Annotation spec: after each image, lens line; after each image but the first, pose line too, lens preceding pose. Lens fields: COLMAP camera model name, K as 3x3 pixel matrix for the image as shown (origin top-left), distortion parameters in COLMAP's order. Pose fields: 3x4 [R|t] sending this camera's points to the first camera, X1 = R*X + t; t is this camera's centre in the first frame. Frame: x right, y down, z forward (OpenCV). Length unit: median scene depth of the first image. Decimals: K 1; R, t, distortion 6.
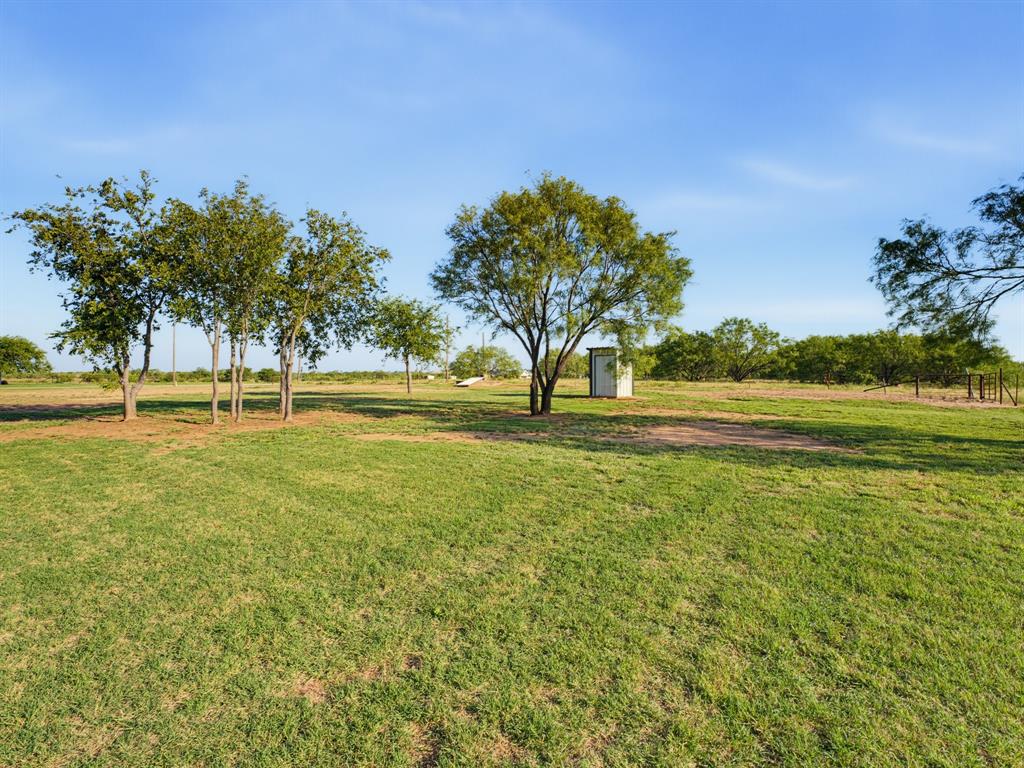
lens RADIAL K [[476.5, 0, 509.6], [0, 476.5, 385.2], [0, 0, 1]] dist [0.002391, 0.000581]
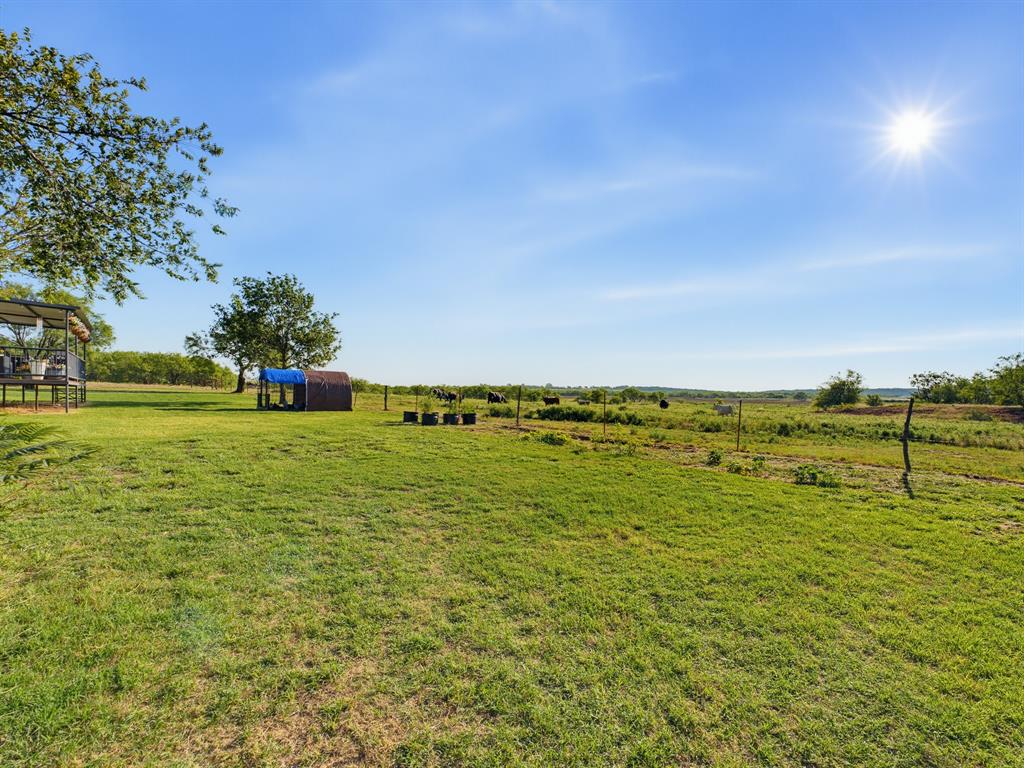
lens RADIAL K [[476.5, 0, 510.6], [0, 476.5, 388.8], [0, 0, 1]] dist [0.002391, 0.000581]
pose [[0.261849, 0.015119, 0.964991, -1.907744], [-0.001160, 0.999881, -0.015351, 0.130847], [-0.965108, 0.002900, 0.261835, -2.142372]]
